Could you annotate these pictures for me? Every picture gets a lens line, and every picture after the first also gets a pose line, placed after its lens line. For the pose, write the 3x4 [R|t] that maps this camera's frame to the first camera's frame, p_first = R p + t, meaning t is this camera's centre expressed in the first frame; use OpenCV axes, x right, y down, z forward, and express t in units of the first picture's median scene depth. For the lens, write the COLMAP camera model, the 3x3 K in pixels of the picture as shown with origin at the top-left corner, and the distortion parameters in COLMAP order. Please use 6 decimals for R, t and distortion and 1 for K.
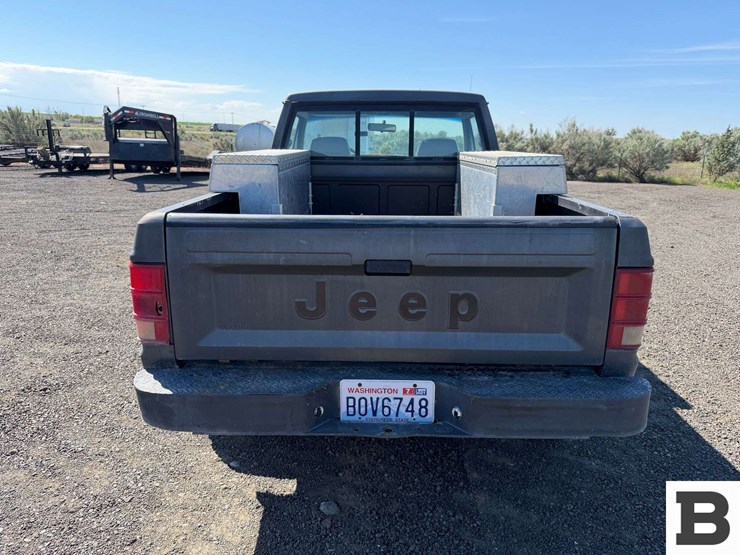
lens RADIAL K [[522.7, 0, 370.0], [0, 522.7, 277.5], [0, 0, 1]] dist [0.063811, -0.088793]
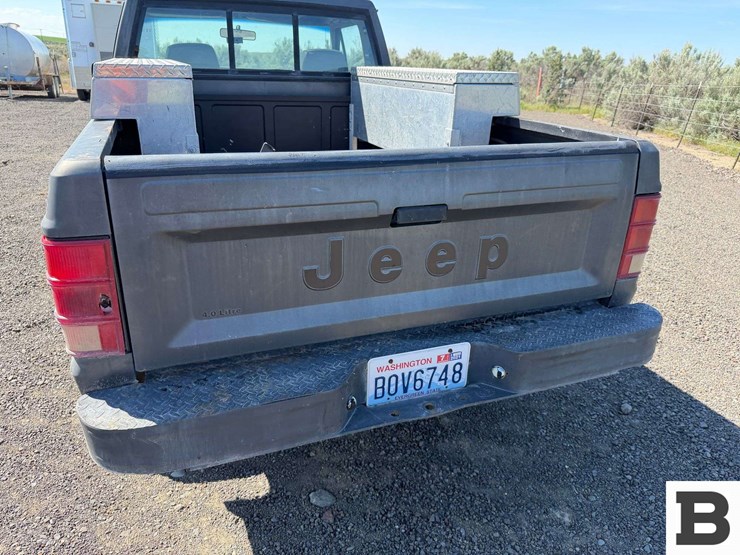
lens RADIAL K [[522.7, 0, 370.0], [0, 522.7, 277.5], [0, 0, 1]] dist [0.063811, -0.088793]
pose [[0.925320, -0.123482, 0.358517, -0.323046], [0.071231, 0.985264, 0.155502, -0.053090], [-0.372436, -0.118352, 0.920480, 0.270652]]
